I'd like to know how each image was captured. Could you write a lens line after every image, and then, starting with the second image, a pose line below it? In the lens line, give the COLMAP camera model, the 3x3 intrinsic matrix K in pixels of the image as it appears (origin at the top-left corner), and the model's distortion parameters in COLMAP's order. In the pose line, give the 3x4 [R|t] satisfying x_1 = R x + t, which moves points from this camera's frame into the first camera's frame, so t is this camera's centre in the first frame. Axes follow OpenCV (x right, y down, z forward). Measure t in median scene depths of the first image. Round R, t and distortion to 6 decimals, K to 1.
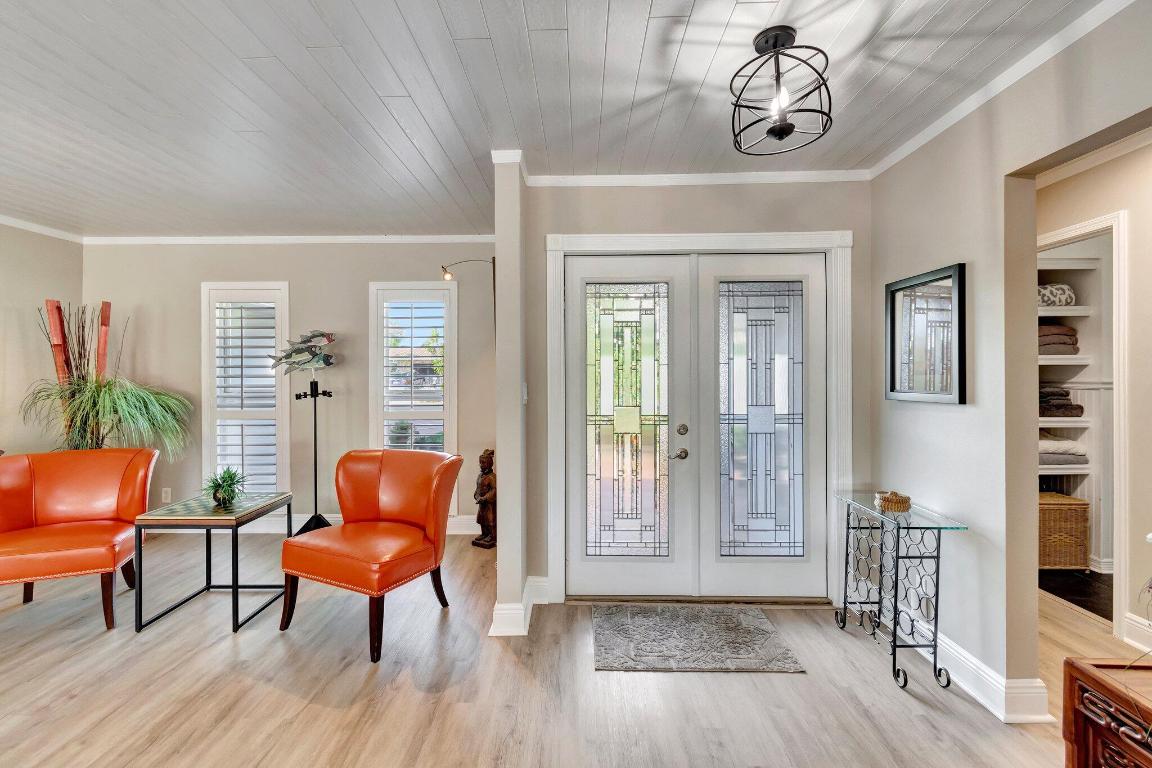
lens RADIAL K [[512.5, 0, 575.3], [0, 512.5, 373.1], [0, 0, 1]] dist [-0.001265, -0.000616]
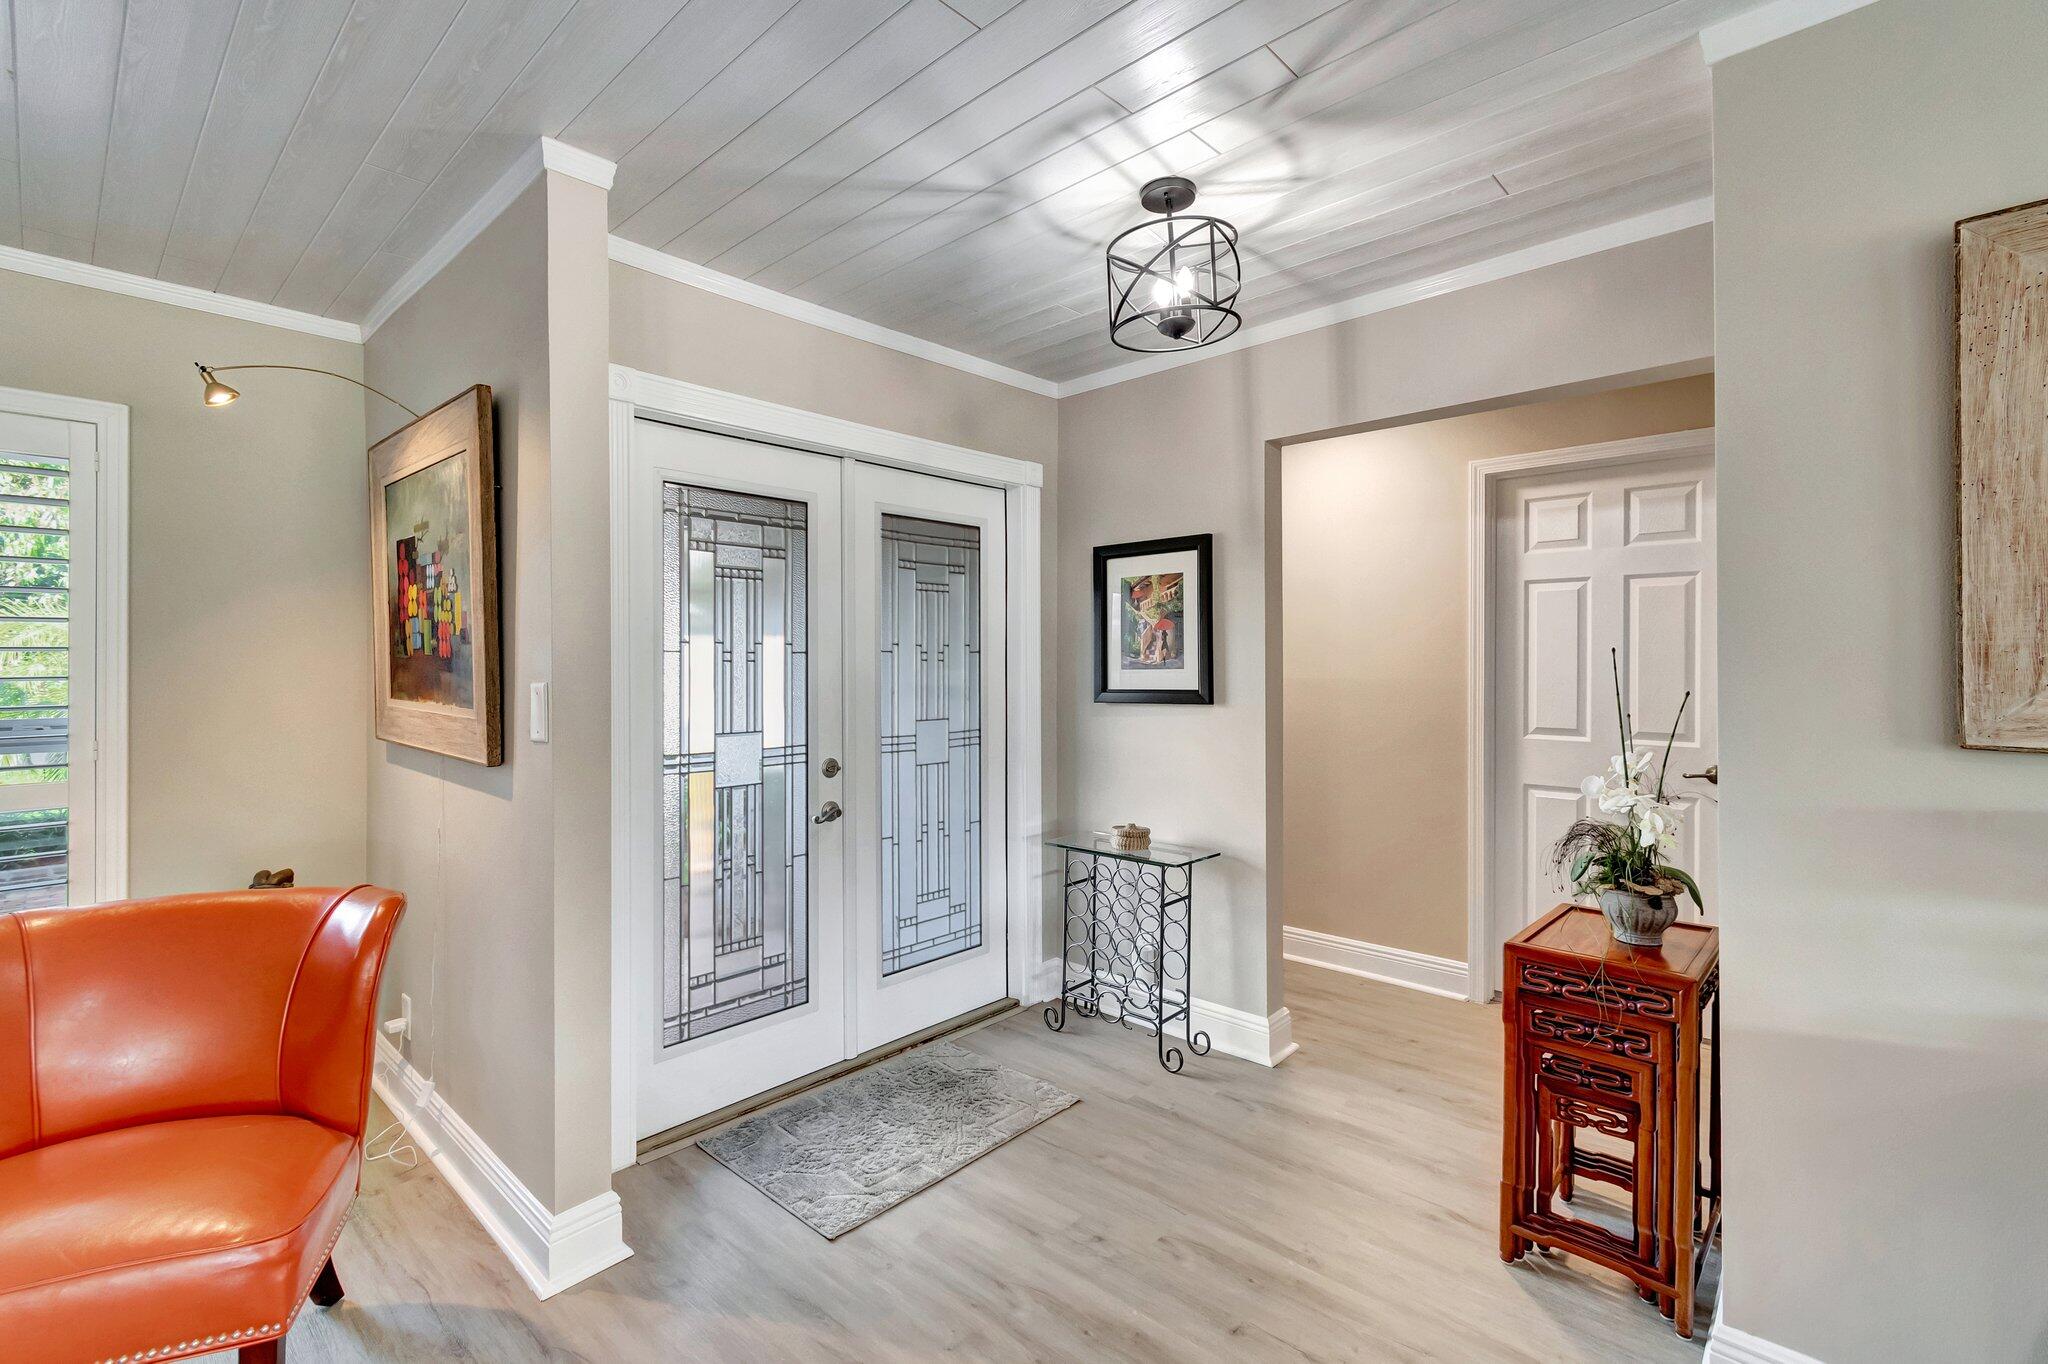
lens RADIAL K [[903.0, 0, 1012.4], [0, 903.0, 663.9], [0, 0, 1]] dist [0.003574, 0.000278]
pose [[0.669981, 0.001840, 0.742376, -0.404335], [0.002226, 0.999987, -0.004487, 0.000837], [-0.742375, 0.004658, 0.669968, 0.196256]]
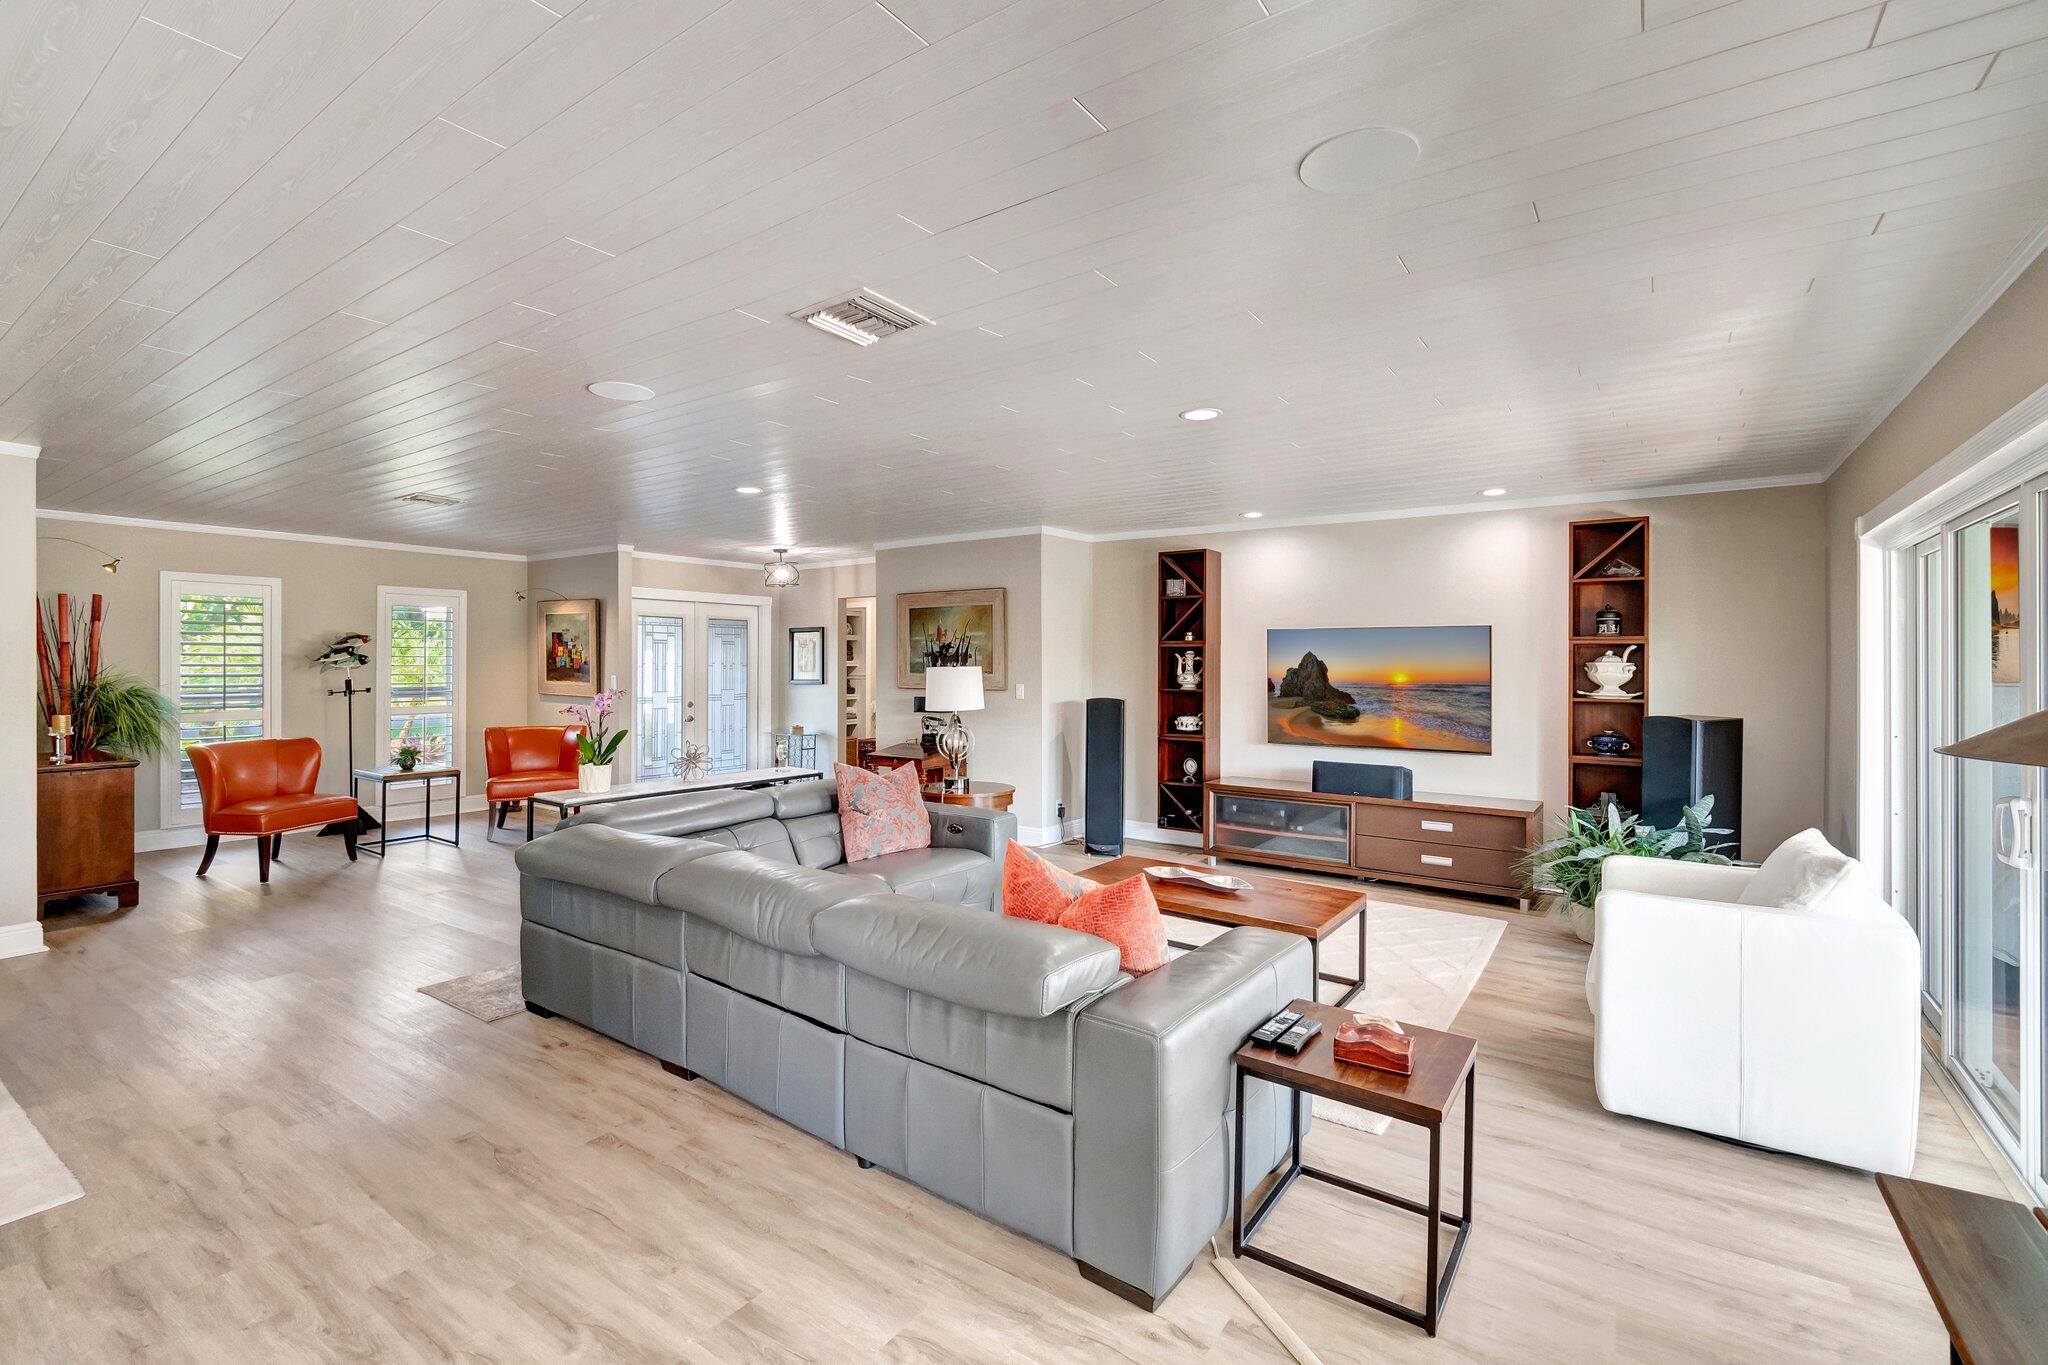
lens RADIAL K [[903.0, 0, 1012.4], [0, 903.0, 664.4], [0, 0, 1]] dist [0.003574, 0.000278]
pose [[0.557469, 0.002093, 0.830195, -1.749274], [-0.003839, 0.999993, 0.000057, -0.028603], [-0.830189, -0.003219, 0.557473, -1.623532]]
